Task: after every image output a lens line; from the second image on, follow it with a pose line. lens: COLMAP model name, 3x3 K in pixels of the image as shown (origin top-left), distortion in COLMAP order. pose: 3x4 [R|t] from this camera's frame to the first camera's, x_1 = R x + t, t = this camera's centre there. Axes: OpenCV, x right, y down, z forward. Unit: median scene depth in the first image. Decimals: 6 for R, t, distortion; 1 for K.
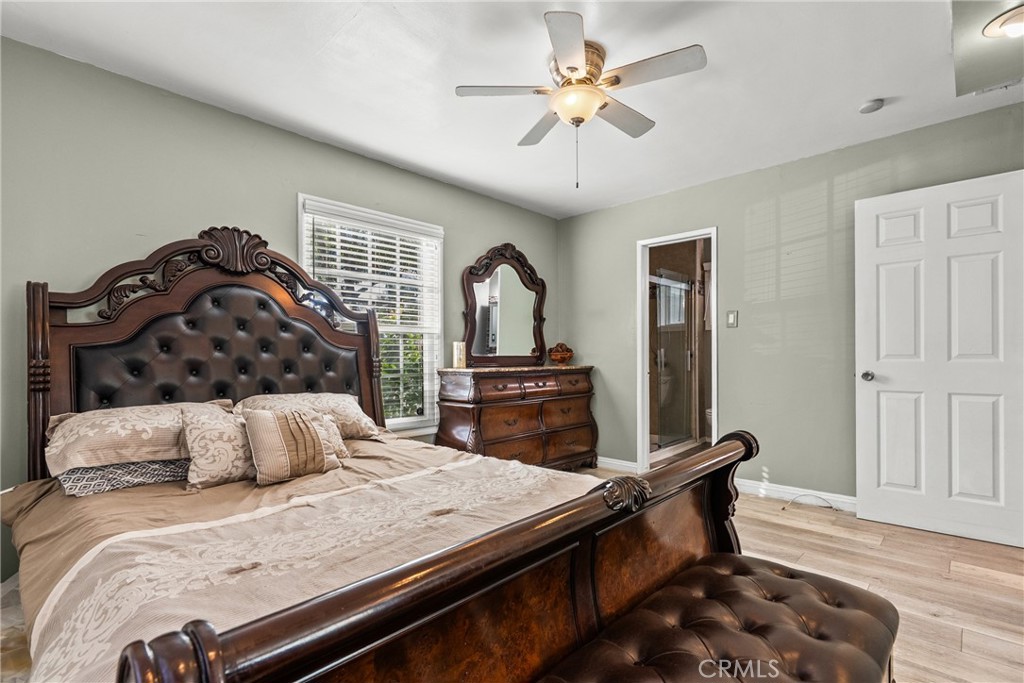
lens RADIAL K [[469.9, 0, 507.8], [0, 469.9, 347.6], [0, 0, 1]] dist [-0.004840, 0.001465]
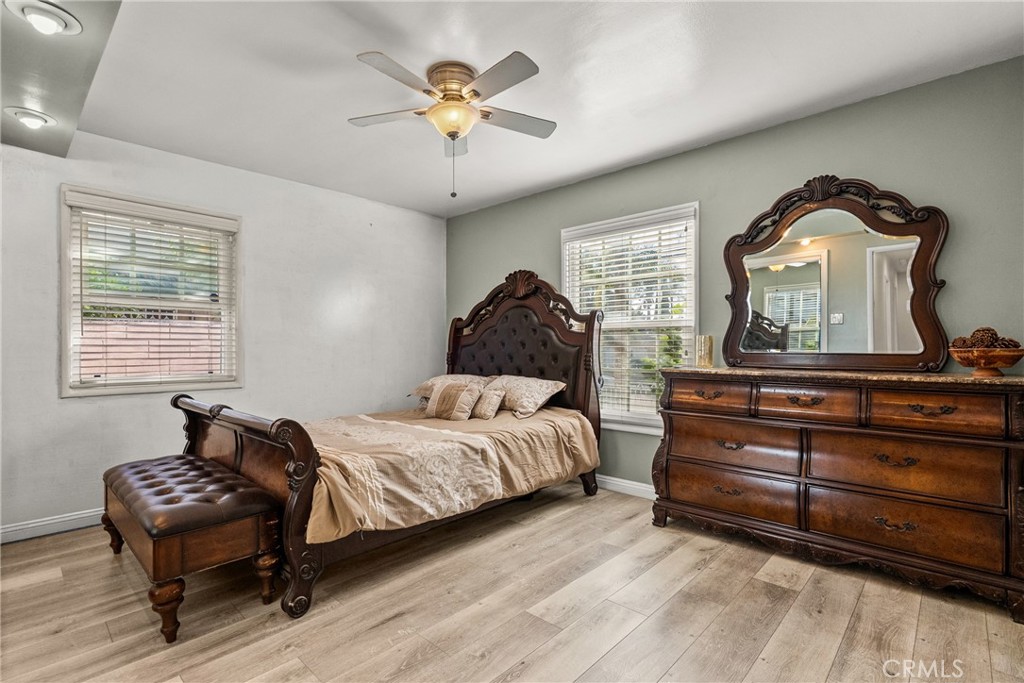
lens RADIAL K [[469.9, 0, 508.3], [0, 469.9, 345.5], [0, 0, 1]] dist [-0.004840, 0.001465]
pose [[0.029812, -0.002383, -0.999553, 0.773244], [0.015711, 0.999875, -0.001915, 0.002422], [0.999432, -0.015647, 0.029846, 0.686263]]
